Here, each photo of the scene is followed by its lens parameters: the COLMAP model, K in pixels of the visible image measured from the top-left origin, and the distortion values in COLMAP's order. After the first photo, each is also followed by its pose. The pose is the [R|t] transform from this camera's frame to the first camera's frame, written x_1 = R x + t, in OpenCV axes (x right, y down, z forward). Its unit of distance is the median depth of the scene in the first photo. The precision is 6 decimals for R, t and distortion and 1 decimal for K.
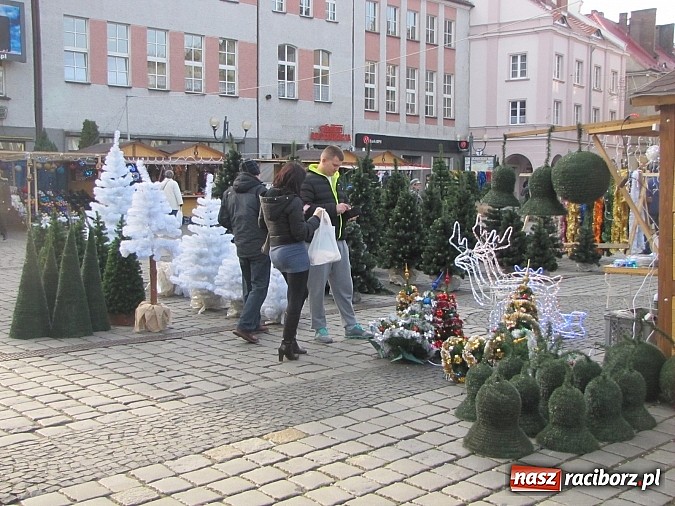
lens RADIAL K [[880.0, 0, 339.0], [0, 880.0, 252.9], [0, 0, 1]] dist [0.006034, 0.000000]
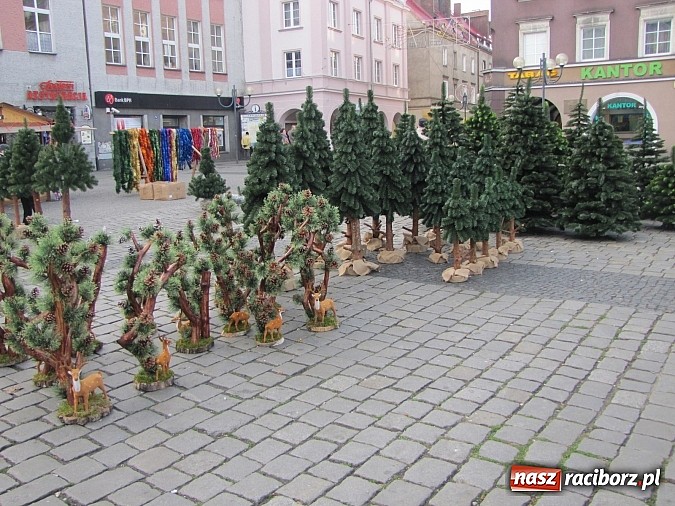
lens RADIAL K [[636.0, 0, 330.5], [0, 636.0, 249.6], [0, 0, 1]] dist [-0.062021, 0.000000]
pose [[0.985231, -0.070543, 0.156021, 0.125741], [0.056093, 0.993880, 0.095162, -0.026285], [-0.161779, -0.085005, 0.983159, 0.323334]]
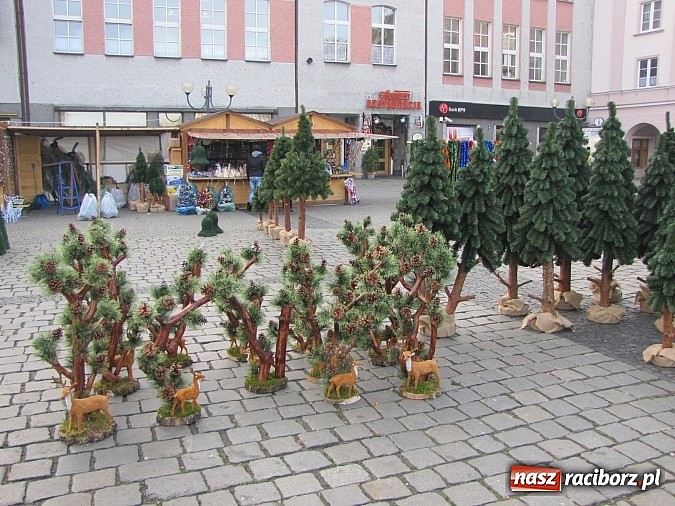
lens RADIAL K [[636.0, 0, 332.1], [0, 636.0, 247.4], [0, 0, 1]] dist [-0.062021, 0.000000]
pose [[0.929672, 0.046618, -0.365428, 0.151044], [-0.023303, 0.997416, 0.067958, -0.028084], [0.367651, -0.054663, 0.928356, 0.338429]]
